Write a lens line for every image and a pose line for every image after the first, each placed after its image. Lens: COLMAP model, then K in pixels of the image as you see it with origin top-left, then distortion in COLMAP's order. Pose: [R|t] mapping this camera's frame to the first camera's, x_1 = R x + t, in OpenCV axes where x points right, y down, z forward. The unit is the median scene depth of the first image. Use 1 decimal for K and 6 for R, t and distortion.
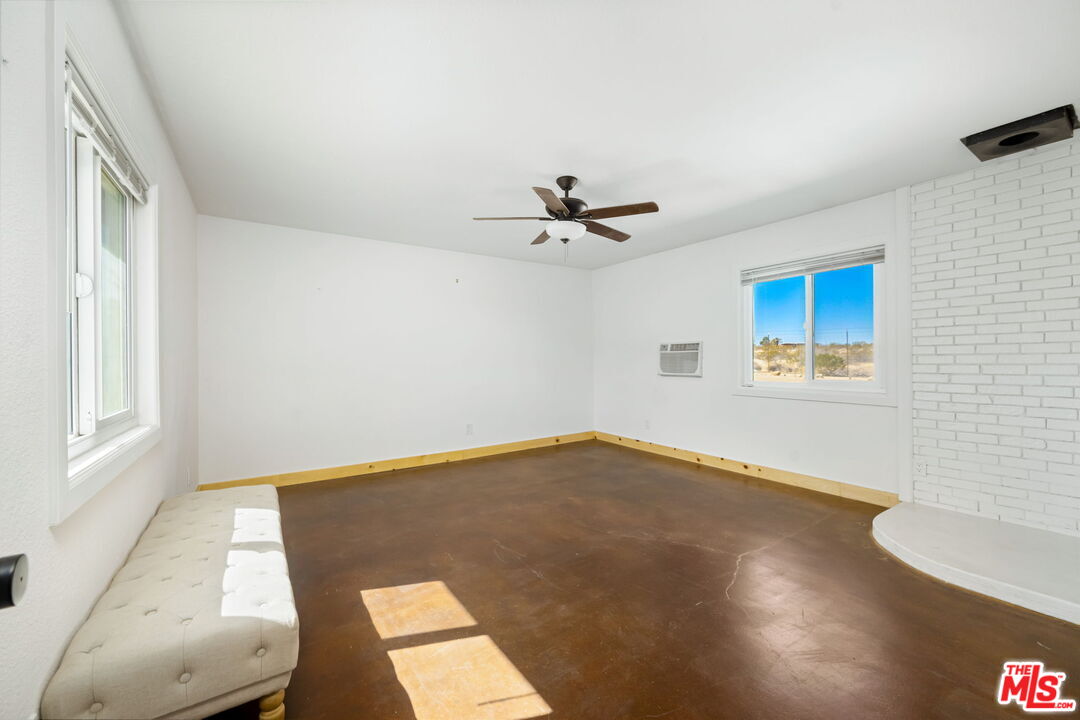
lens RADIAL K [[426.7, 0, 540.8], [0, 426.7, 360.4], [0, 0, 1]] dist [0.003549, 0.000040]
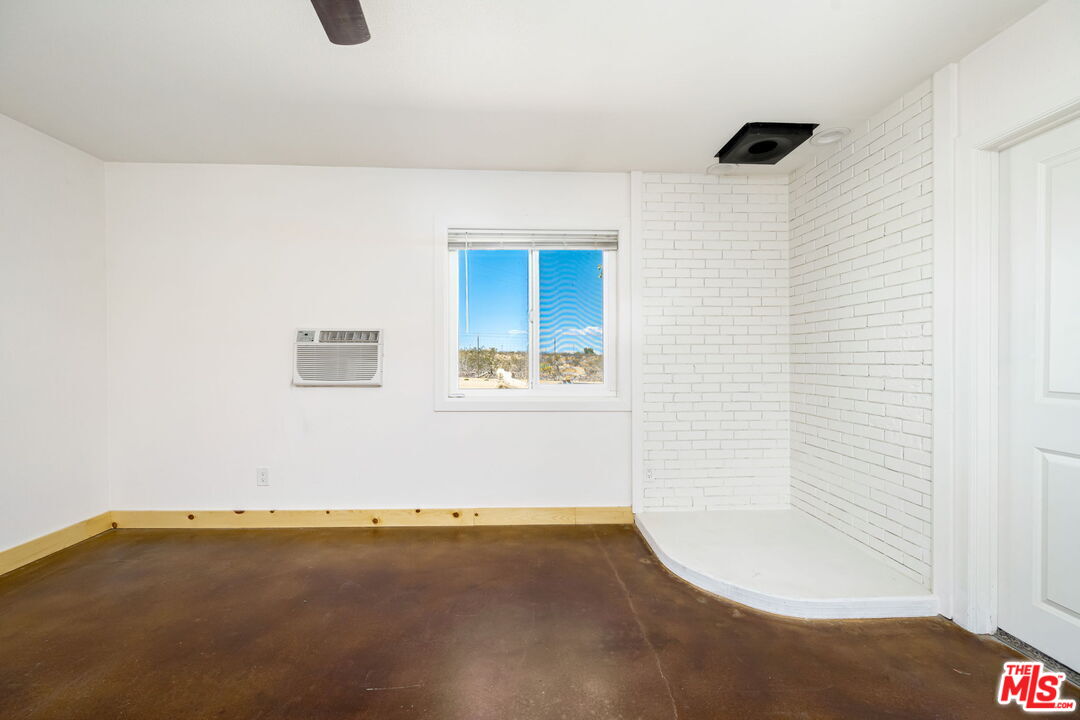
lens RADIAL K [[426.7, 0, 536.3], [0, 426.7, 360.2], [0, 0, 1]] dist [0.003549, 0.000040]
pose [[0.529590, 0.003630, 0.848246, -0.036350], [-0.002649, 0.999993, -0.002625, 0.003055], [-0.848249, -0.000856, 0.529596, 0.571258]]
